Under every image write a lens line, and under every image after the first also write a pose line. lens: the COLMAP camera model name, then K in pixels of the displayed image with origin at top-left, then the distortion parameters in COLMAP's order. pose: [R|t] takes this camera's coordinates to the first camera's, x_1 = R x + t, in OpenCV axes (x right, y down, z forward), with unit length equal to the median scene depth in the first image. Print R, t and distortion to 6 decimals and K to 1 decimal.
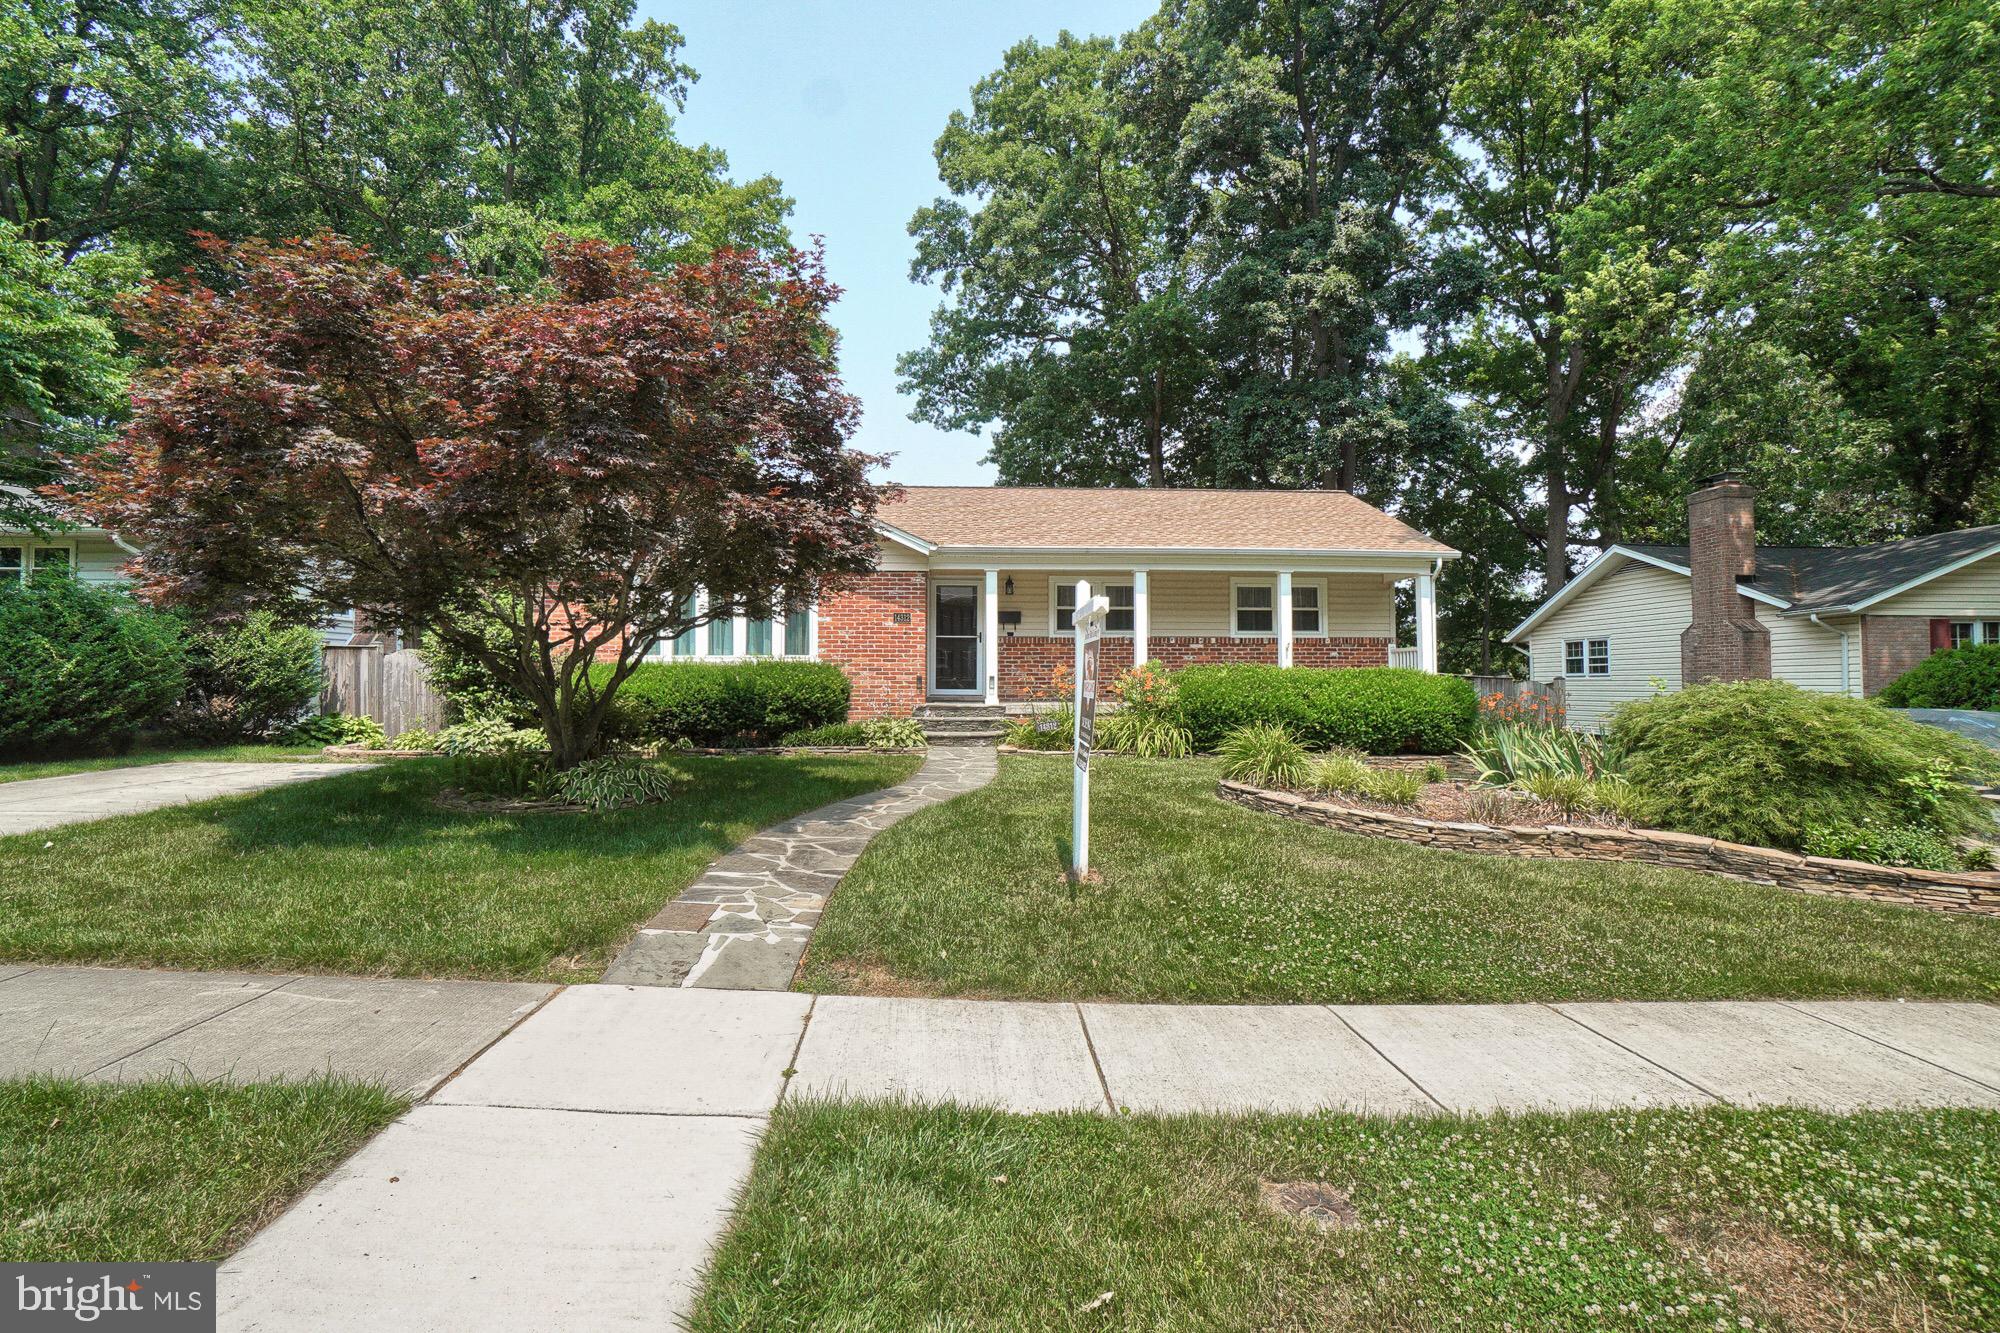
lens RADIAL K [[863.1, 0, 998.6], [0, 863.1, 674.0], [0, 0, 1]] dist [-0.025671, 0.002283]
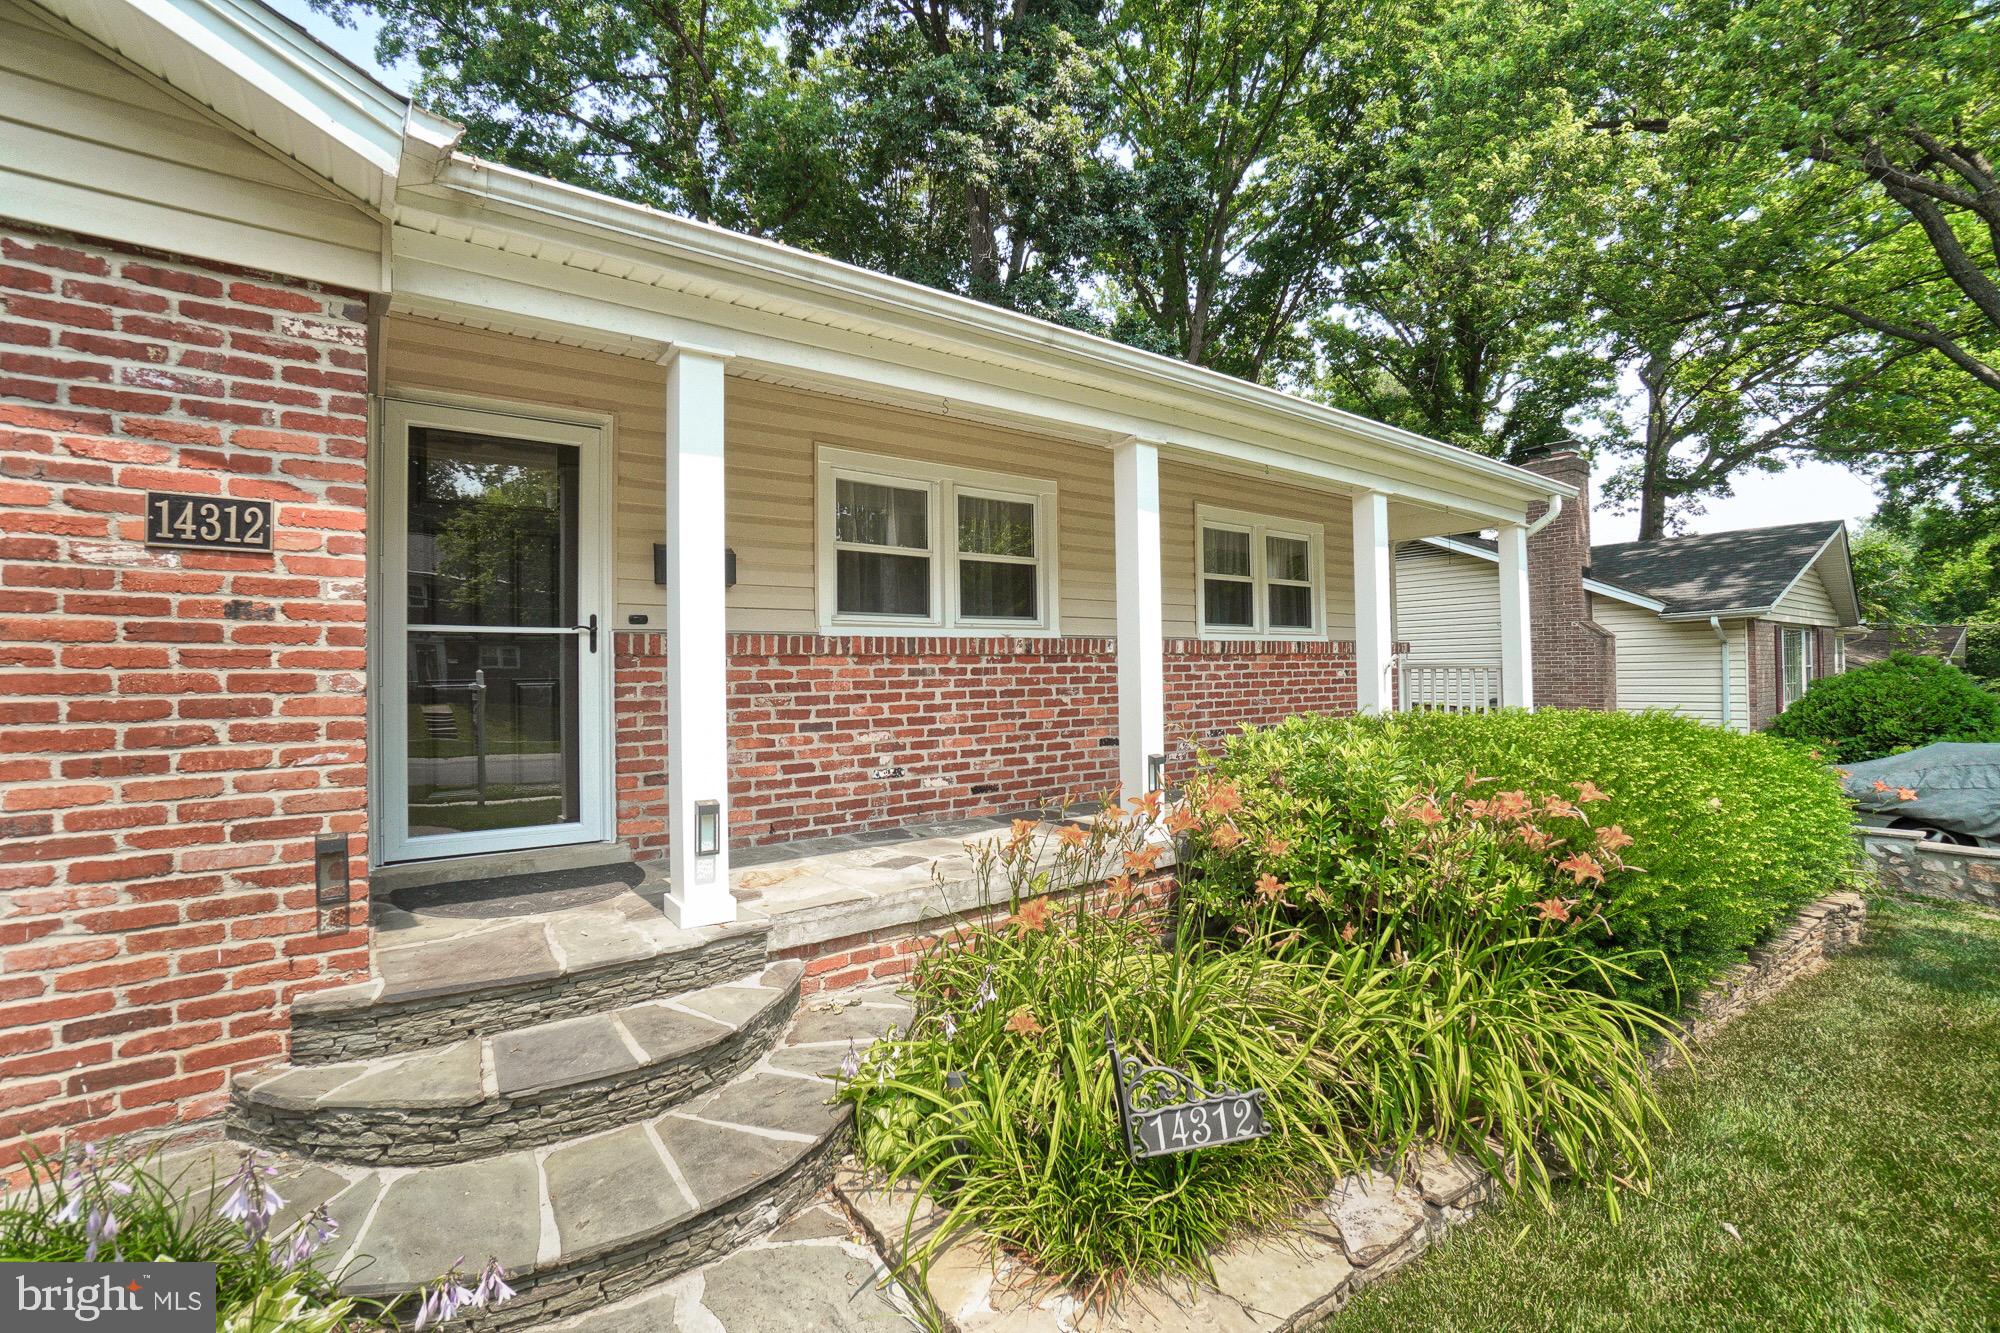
lens RADIAL K [[863.1, 0, 997.5], [0, 863.1, 661.1], [0, 0, 1]] dist [-0.025671, 0.002283]
pose [[0.840614, -0.003444, 0.541623, -0.061690], [-0.000806, 0.999971, 0.007609, -0.033978], [-0.541634, -0.006833, 0.840587, 0.678820]]
